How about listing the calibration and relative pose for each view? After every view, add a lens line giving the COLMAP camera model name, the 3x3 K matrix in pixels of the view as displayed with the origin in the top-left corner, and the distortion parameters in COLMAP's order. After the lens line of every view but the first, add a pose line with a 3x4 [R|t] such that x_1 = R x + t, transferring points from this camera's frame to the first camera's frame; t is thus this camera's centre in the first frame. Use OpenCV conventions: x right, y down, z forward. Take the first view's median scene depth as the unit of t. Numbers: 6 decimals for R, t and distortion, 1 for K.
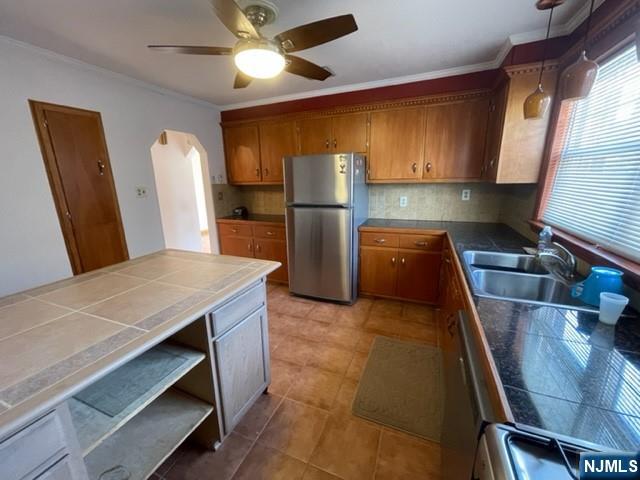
lens RADIAL K [[256.7, 0, 320.0], [0, 256.7, 240.0], [0, 0, 1]] dist [-0.000093, -0.000020]
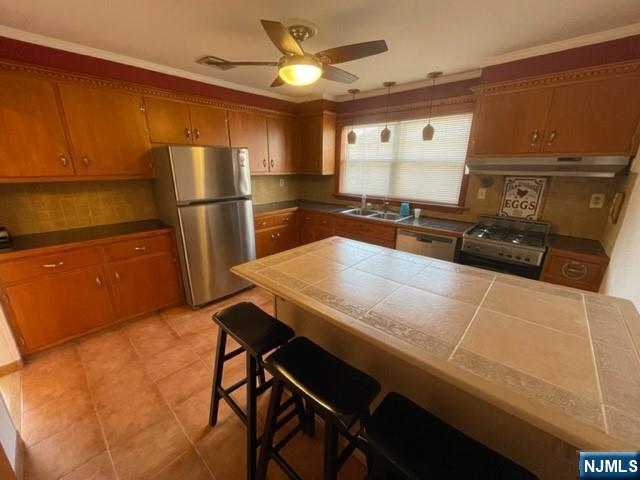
lens RADIAL K [[256.7, 0, 320.0], [0, 256.7, 240.0], [0, 0, 1]] dist [-0.000093, -0.000020]
pose [[0.336313, -0.241876, 0.910159, -0.813496], [0.215670, 0.960552, 0.175575, -0.079421], [-0.916722, 0.137246, 0.375211, 0.323738]]
